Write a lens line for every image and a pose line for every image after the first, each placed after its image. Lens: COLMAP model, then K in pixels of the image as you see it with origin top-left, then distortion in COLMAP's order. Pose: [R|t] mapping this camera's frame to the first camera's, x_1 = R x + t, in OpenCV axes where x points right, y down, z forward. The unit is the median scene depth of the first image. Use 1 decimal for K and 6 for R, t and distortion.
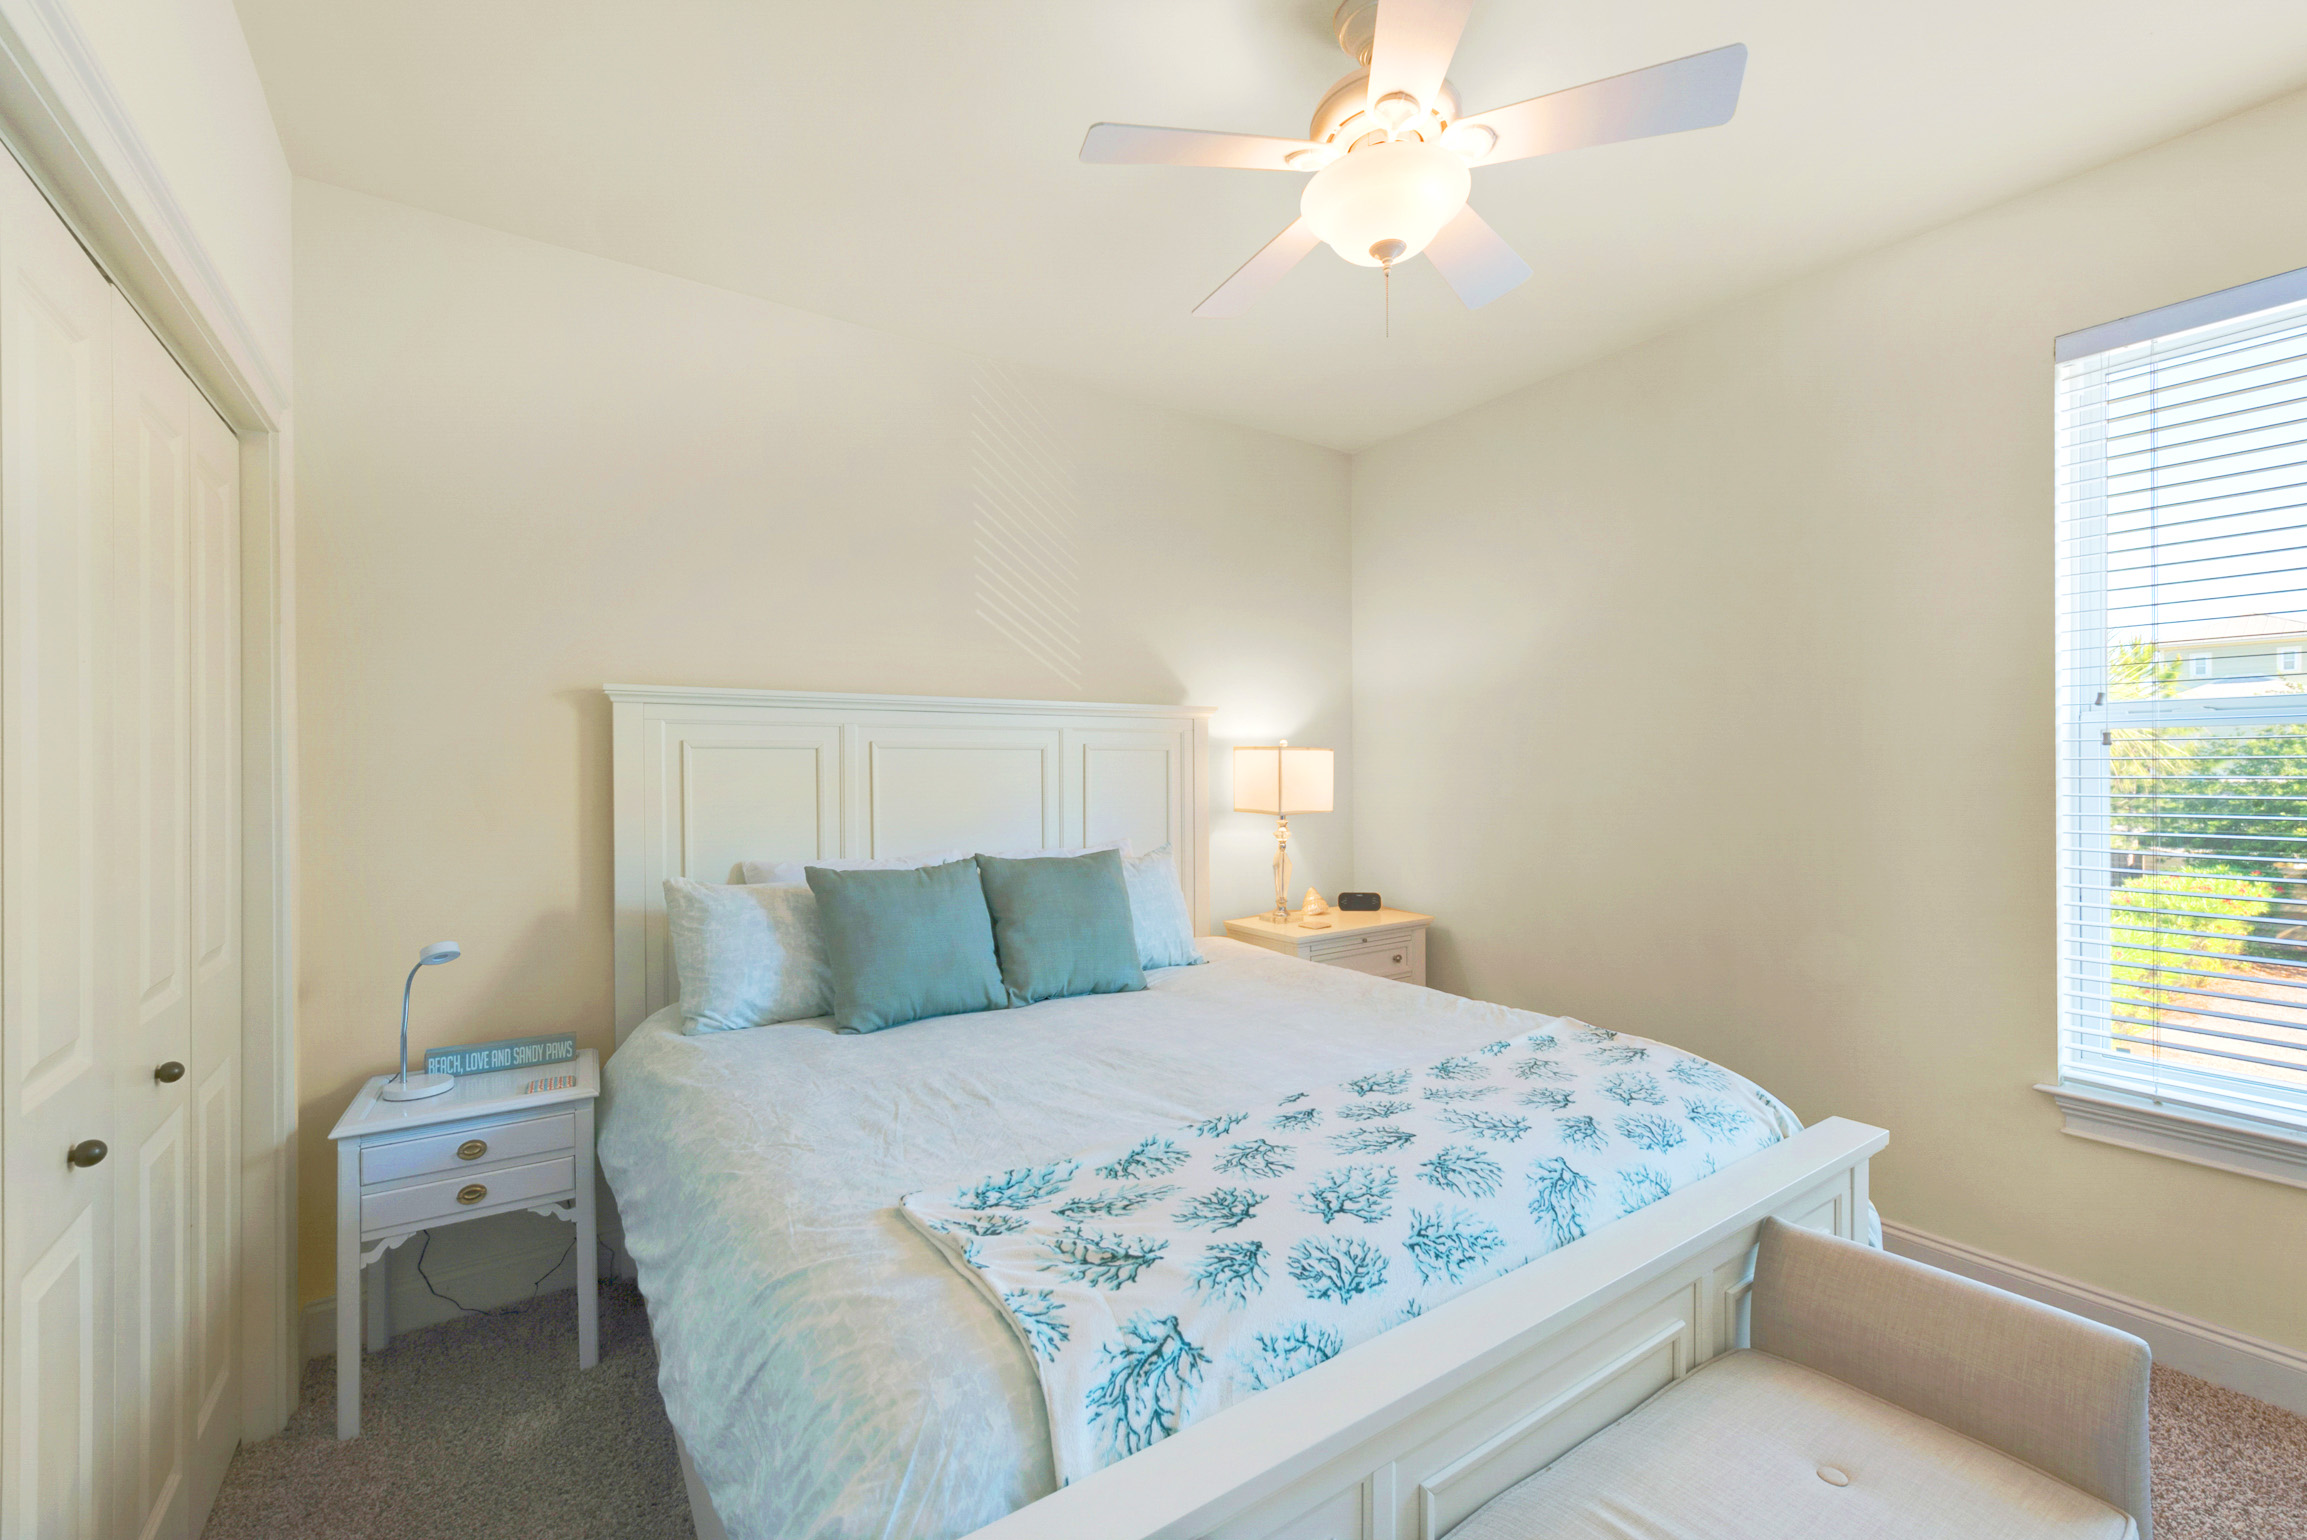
lens RADIAL K [[950.0, 0, 1153.5], [0, 950.0, 770.0], [0, 0, 1]] dist [0.012298, -0.000289]
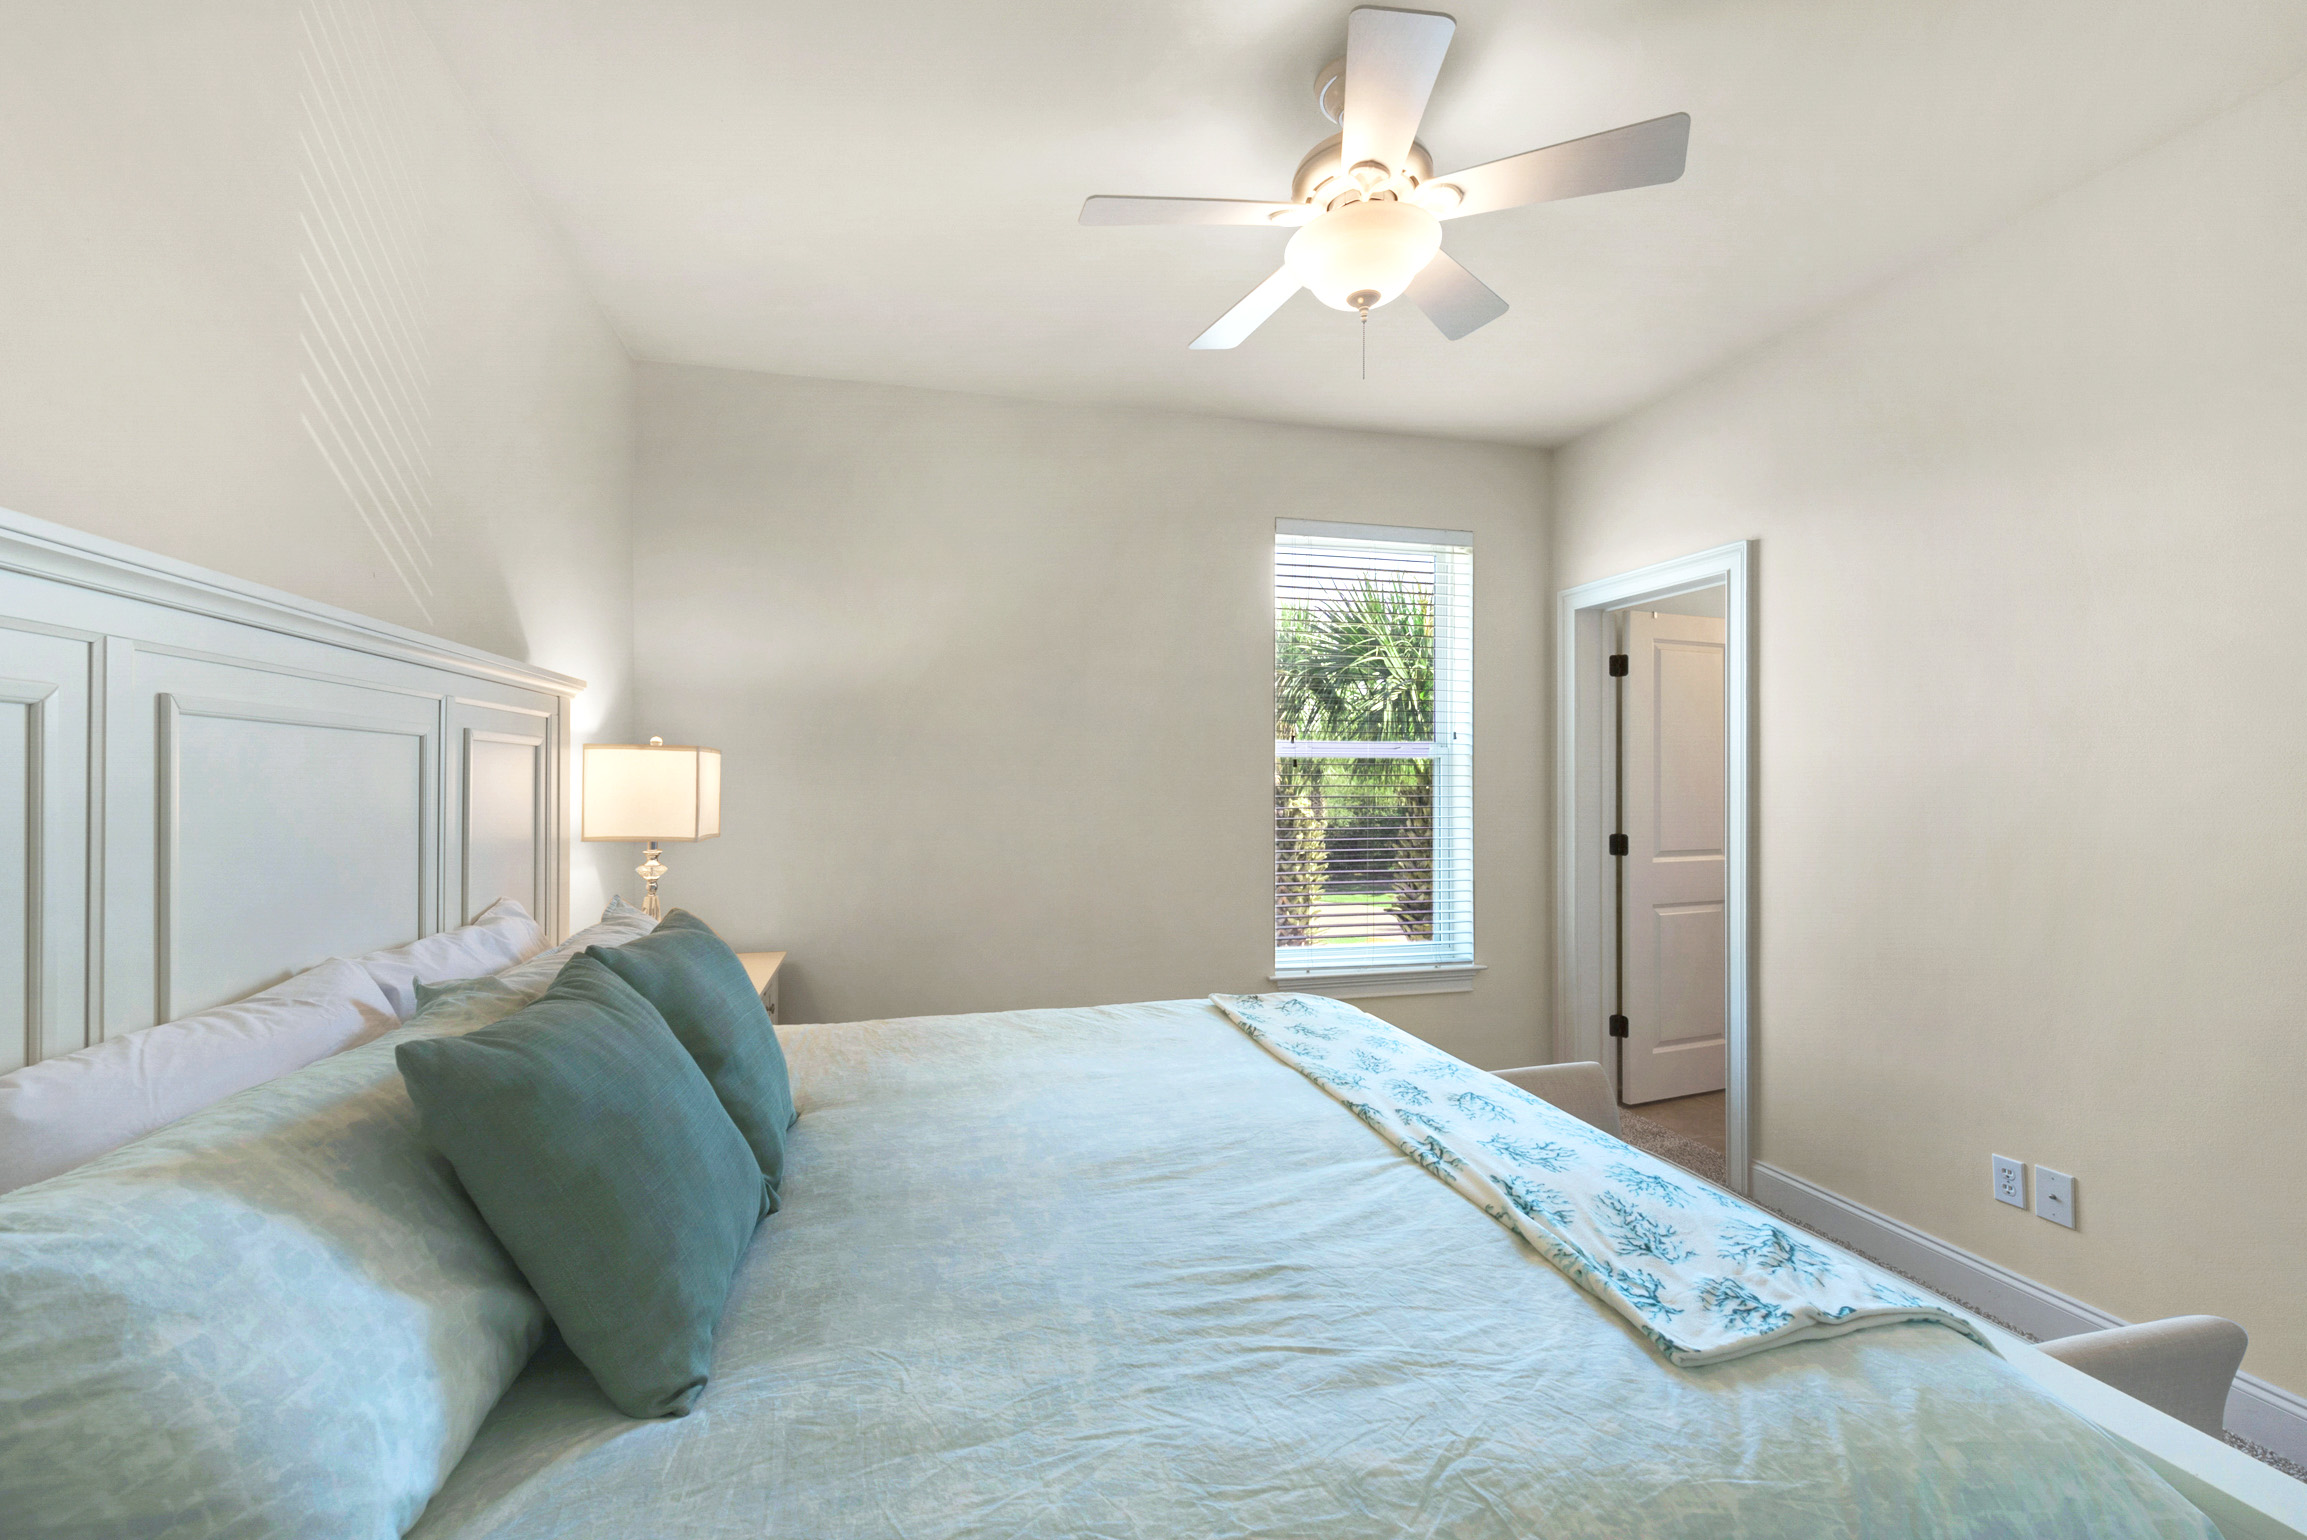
lens RADIAL K [[950.0, 0, 1153.5], [0, 950.0, 770.0], [0, 0, 1]] dist [0.012298, -0.000289]
pose [[0.335306, 0.011544, 0.942039, -0.829507], [-0.002051, 0.999931, -0.011523, 0.004148], [-0.942107, 0.001932, 0.335306, 0.847443]]
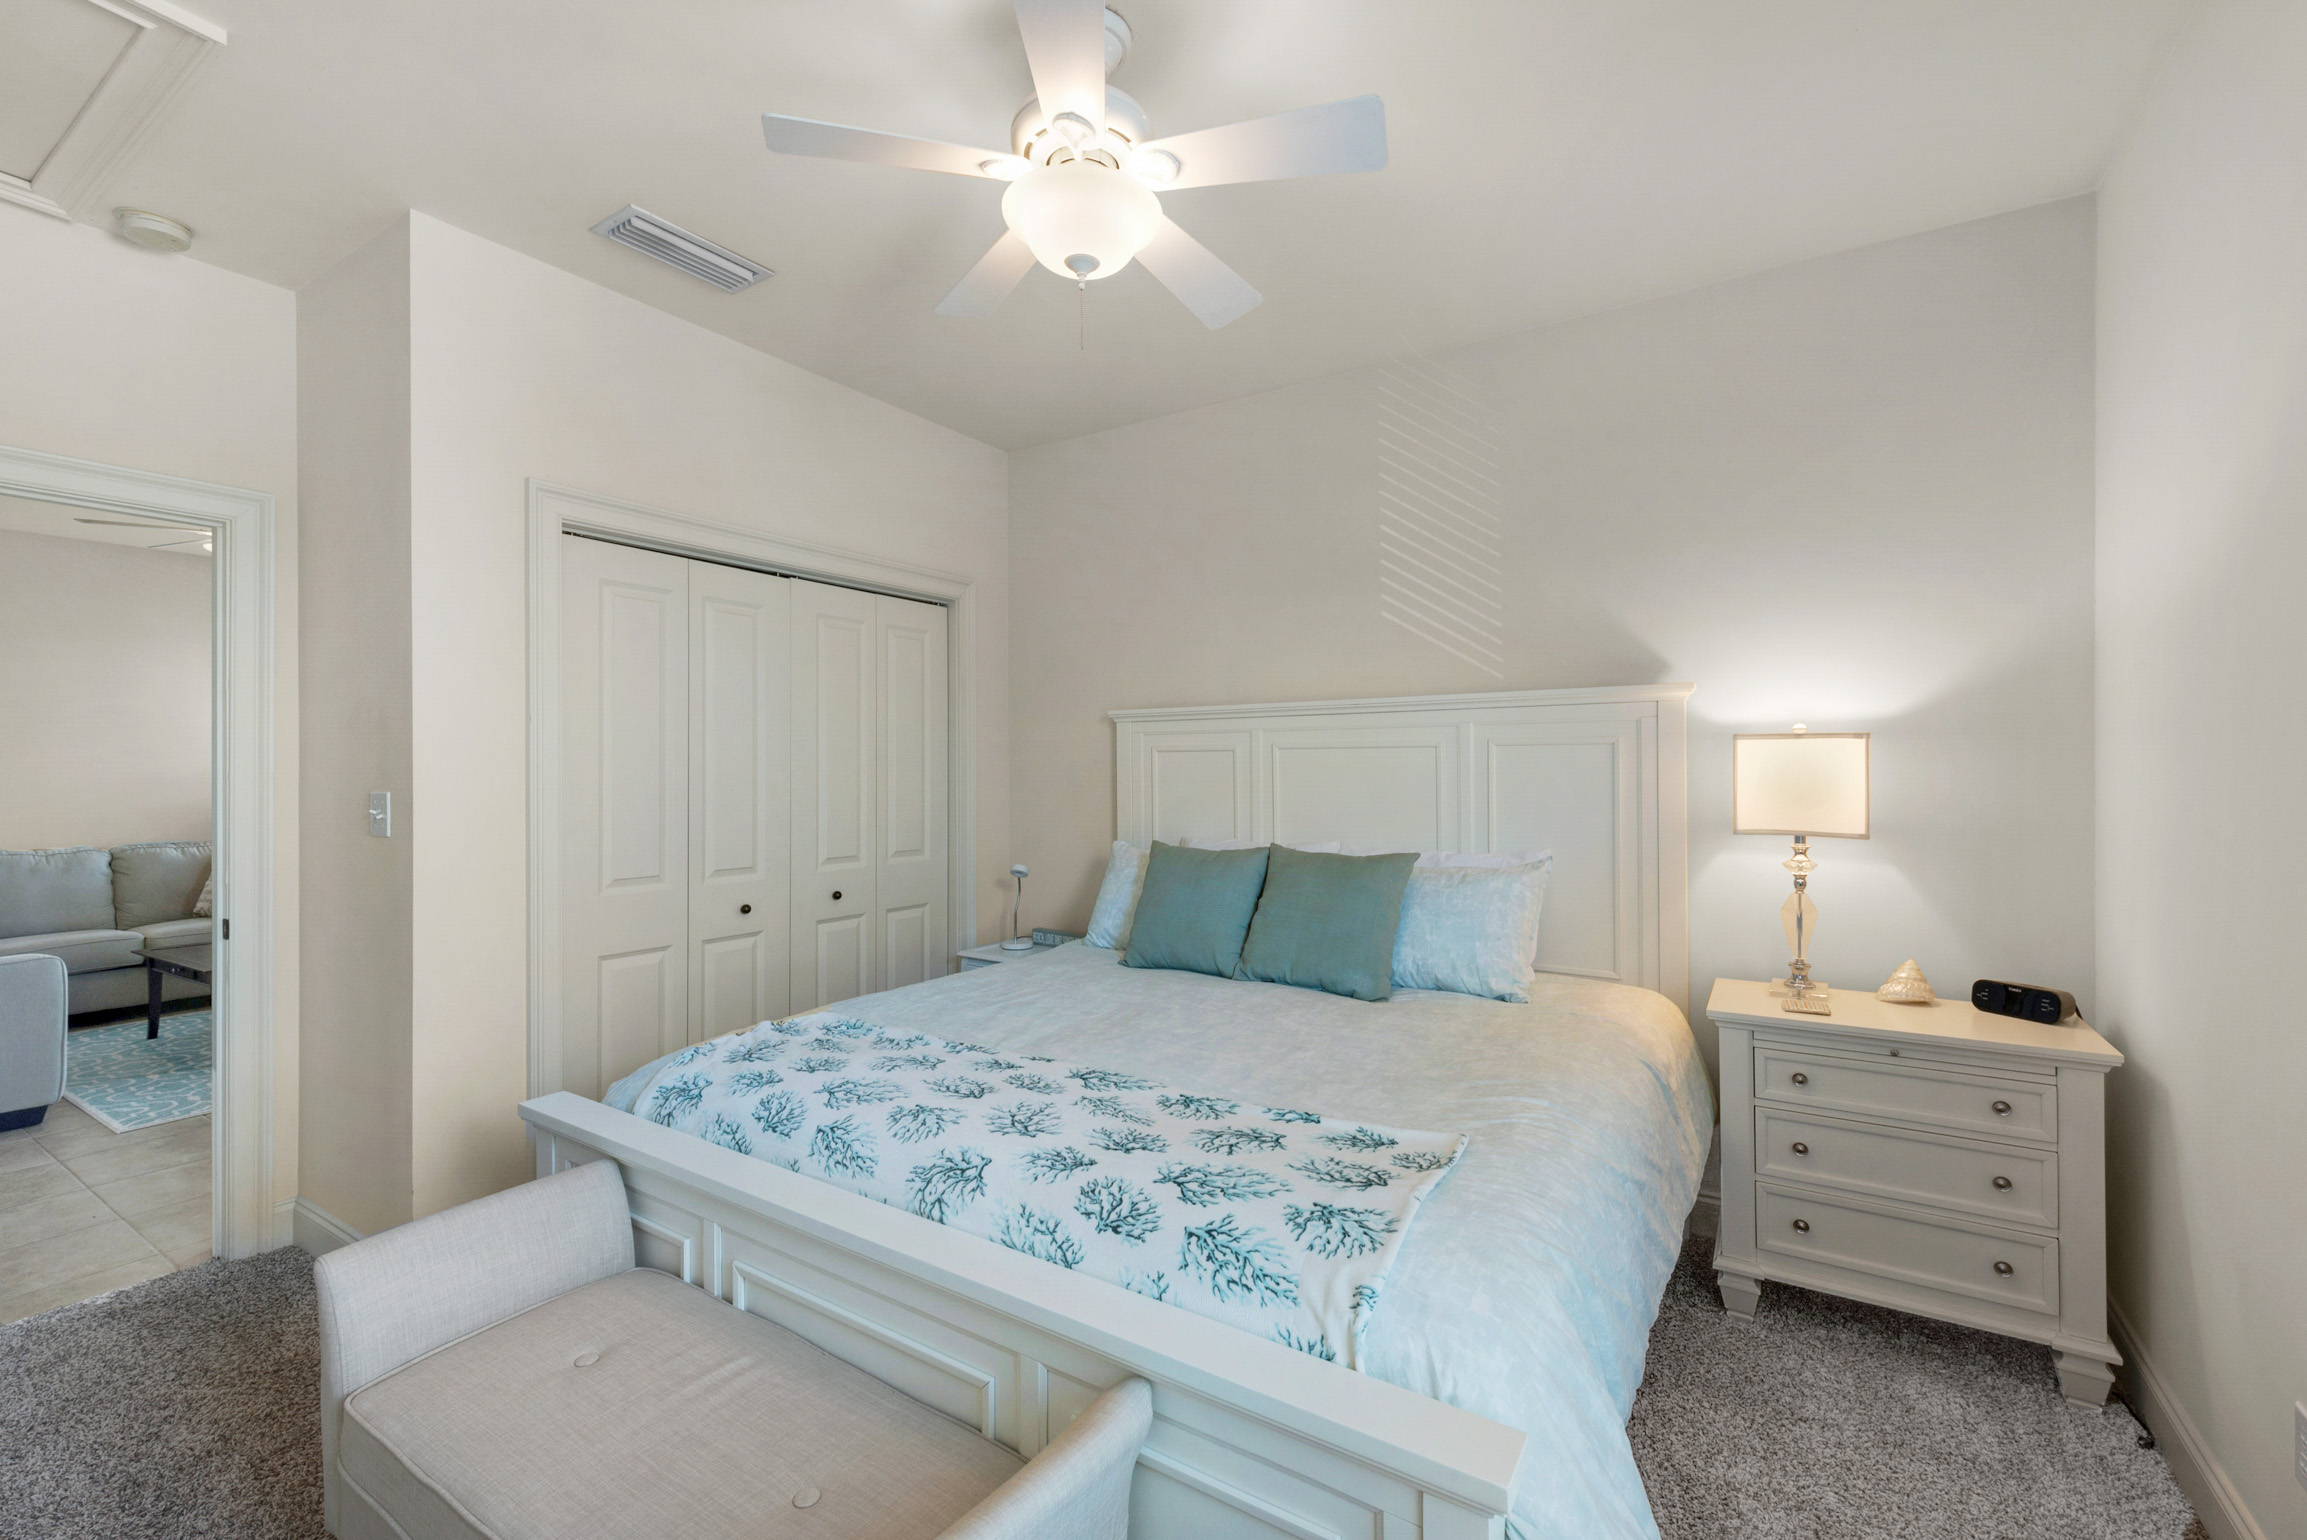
lens RADIAL K [[973.0, 0, 1153.5], [0, 973.0, 770.0], [0, 0, 1]] dist [0.014787, -0.000074]
pose [[0.380035, 0.003757, -0.924964, 1.223433], [0.001169, 0.999989, 0.004543, -0.004526], [0.924971, -0.002808, 0.380027, 0.659076]]
